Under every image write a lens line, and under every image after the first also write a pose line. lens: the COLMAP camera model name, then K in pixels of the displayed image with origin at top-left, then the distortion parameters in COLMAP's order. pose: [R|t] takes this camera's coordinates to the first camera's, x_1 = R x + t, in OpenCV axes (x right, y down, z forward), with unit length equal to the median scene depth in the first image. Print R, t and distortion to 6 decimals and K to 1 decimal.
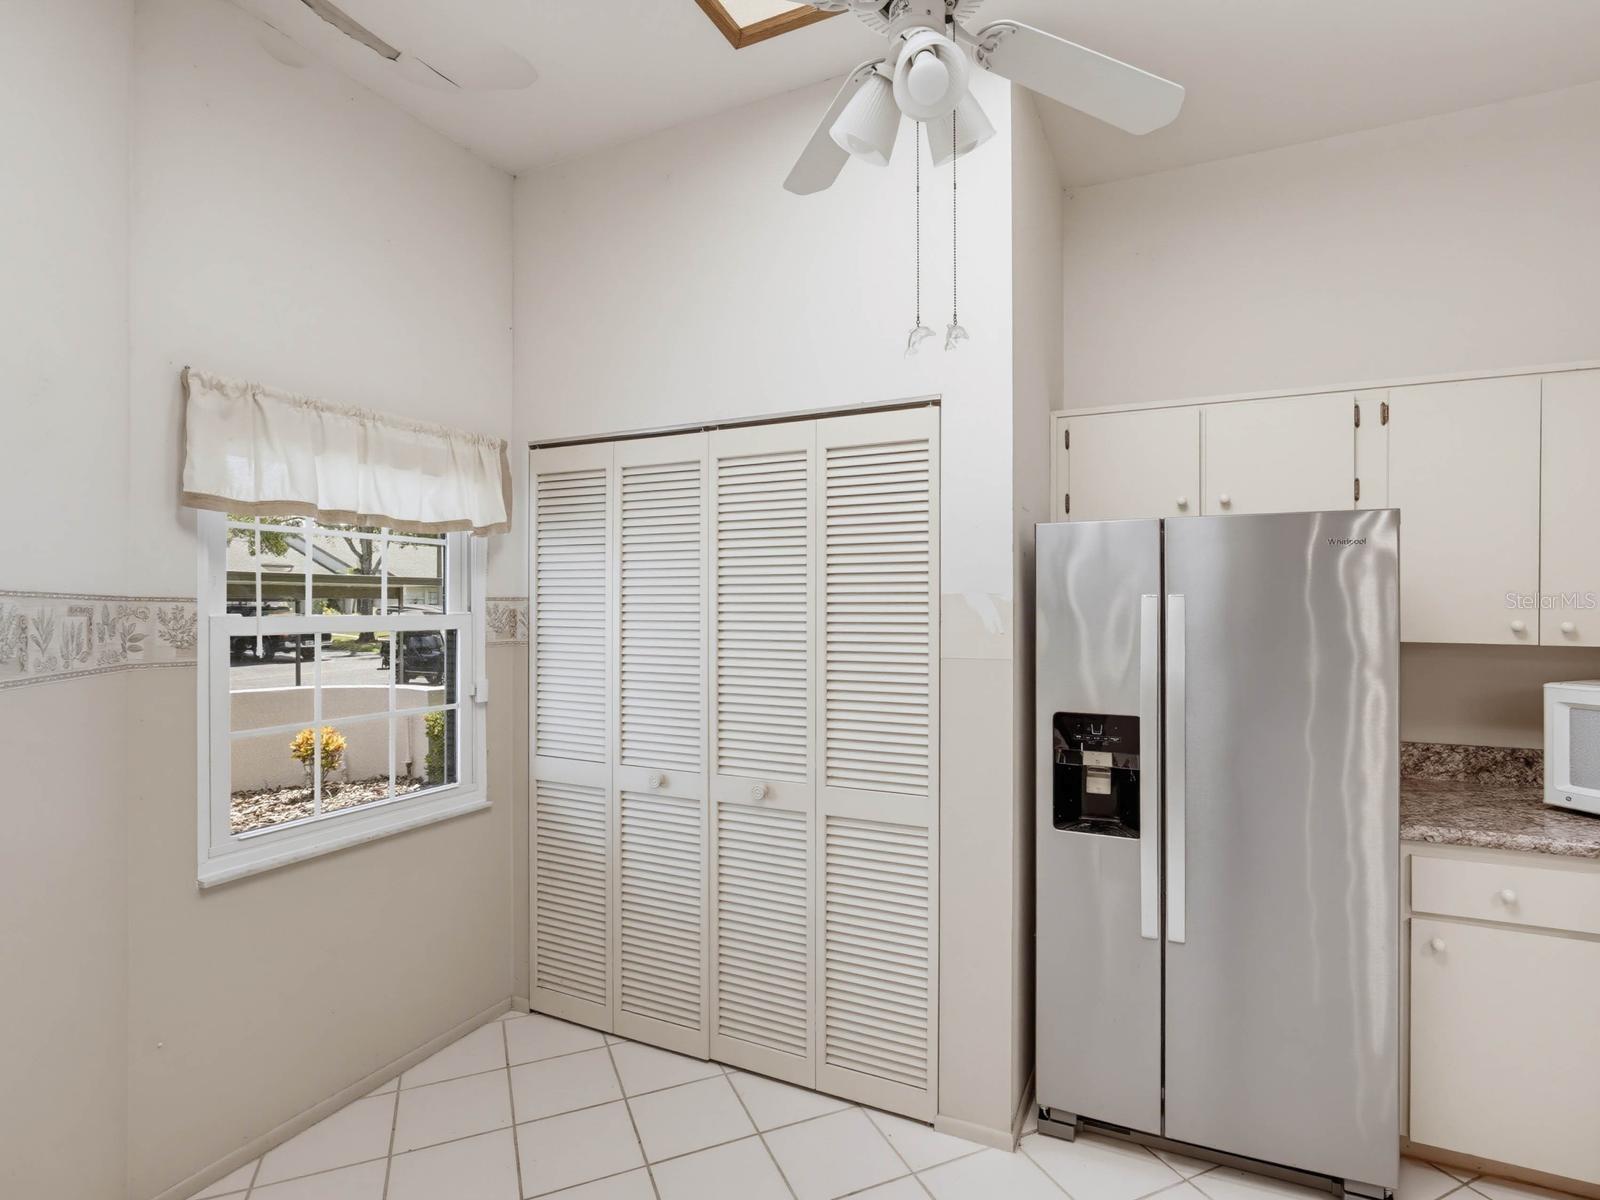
lens RADIAL K [[788.2, 0, 820.1], [0, 788.2, 603.2], [0, 0, 1]] dist [-0.024666, 0.008693]
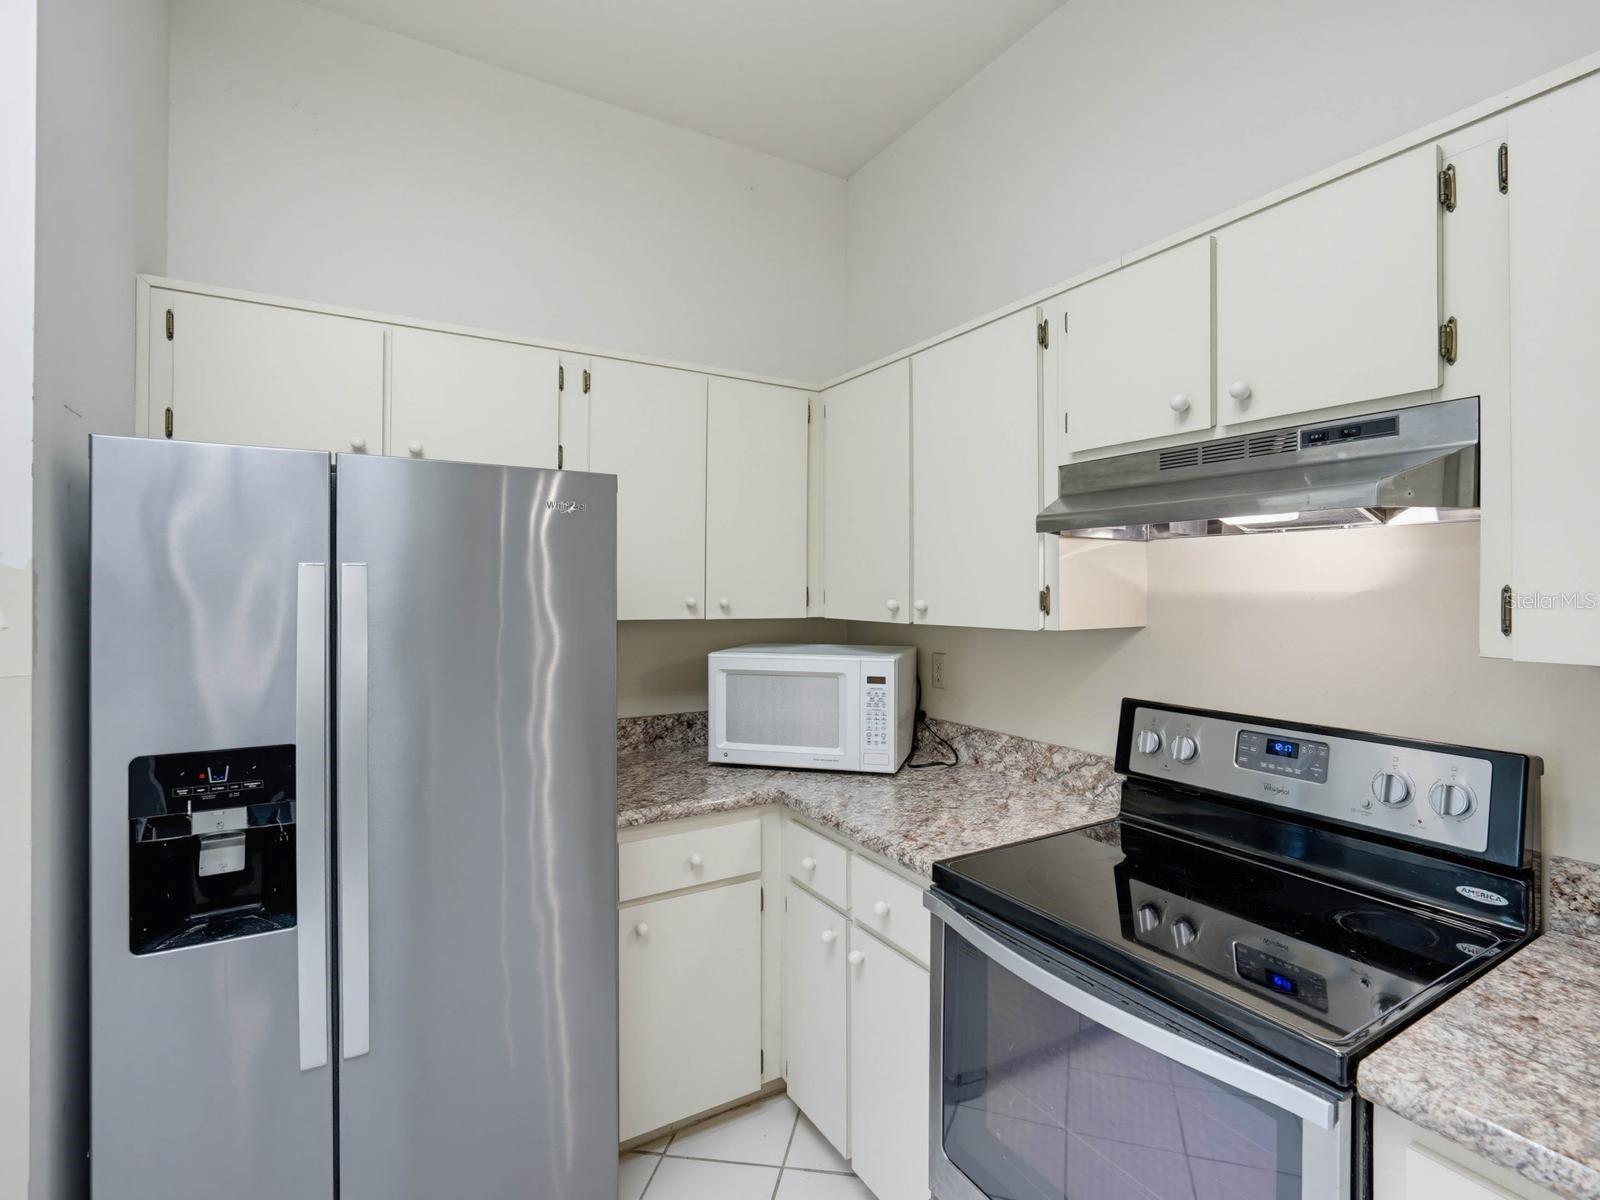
lens RADIAL K [[788.2, 0, 851.9], [0, 788.2, 583.8], [0, 0, 1]] dist [-0.024666, 0.008693]
pose [[0.530199, 0.005670, 0.847854, 0.090034], [-0.001795, 0.999983, -0.005565, 0.009989], [-0.847871, 0.001428, 0.530200, 0.233114]]
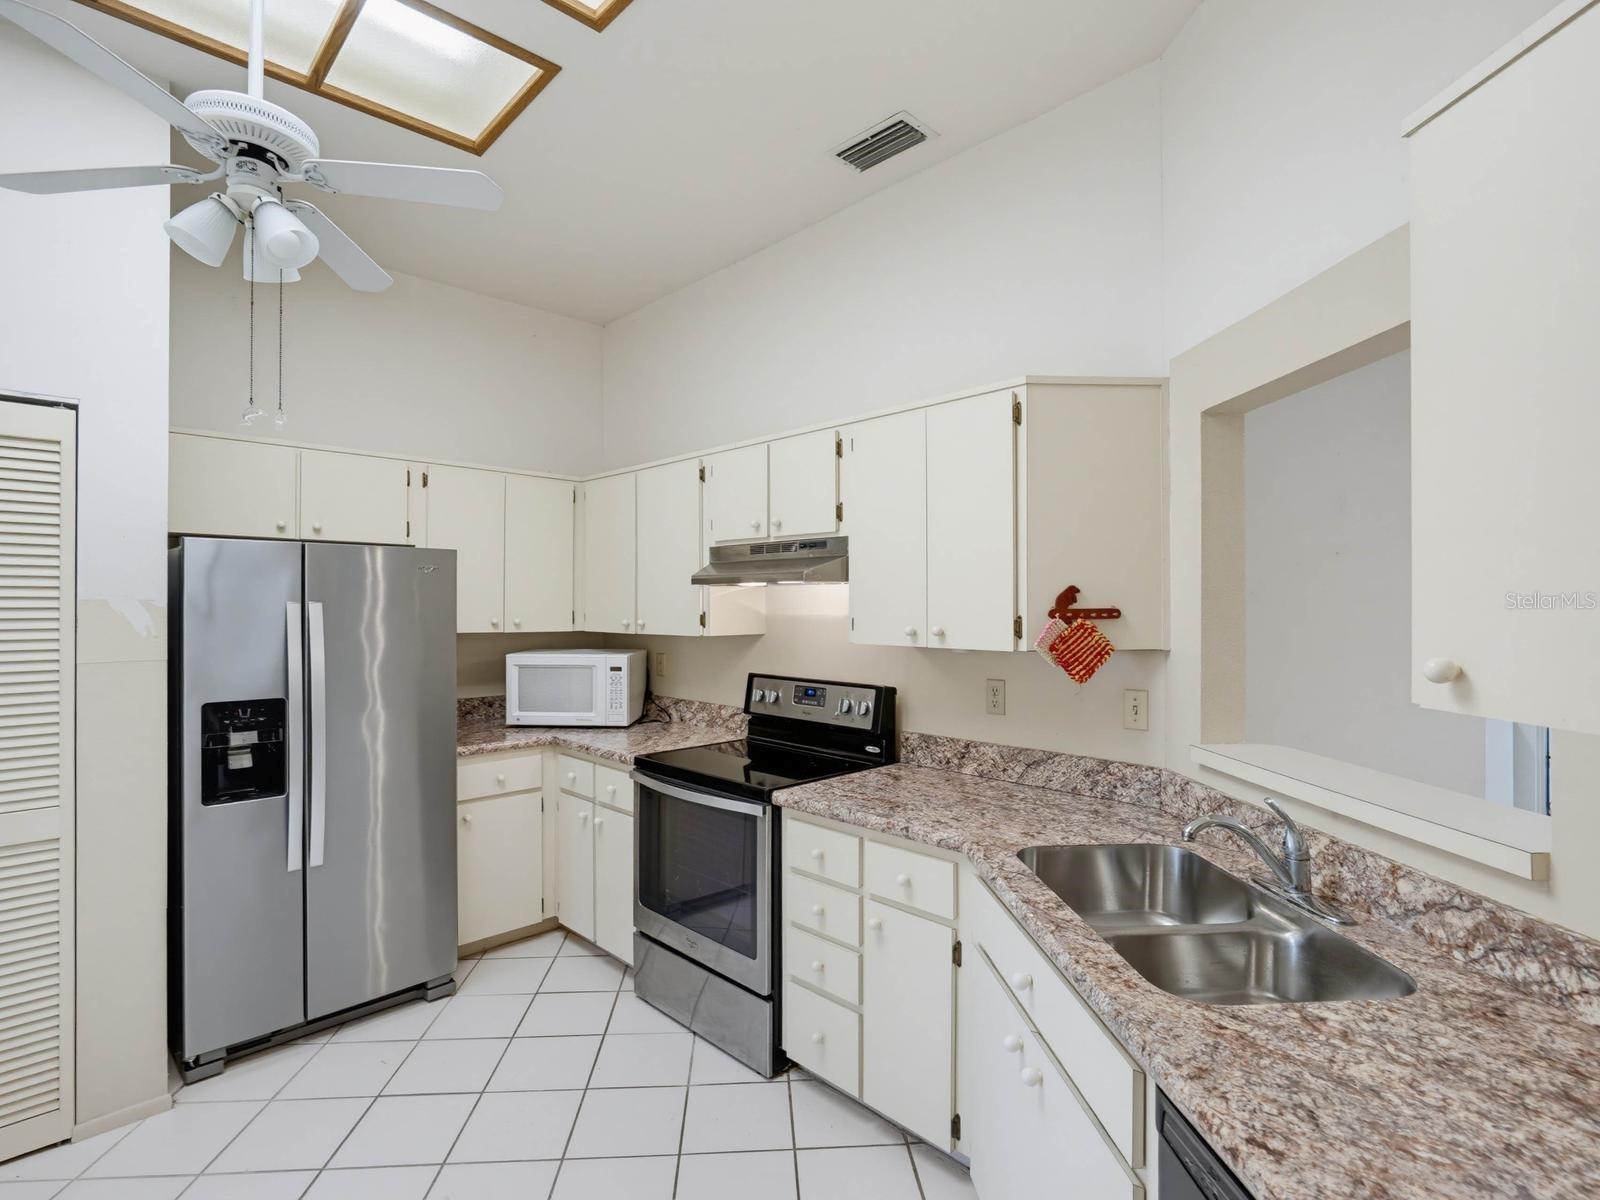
lens RADIAL K [[788.2, 0, 798.5], [0, 788.2, 604.8], [0, 0, 1]] dist [-0.024666, 0.008693]
pose [[0.348029, 0.002622, 0.937480, -0.461124], [-0.001660, 0.999996, -0.002181, -0.003418], [-0.937482, -0.000798, 0.348032, -0.201277]]
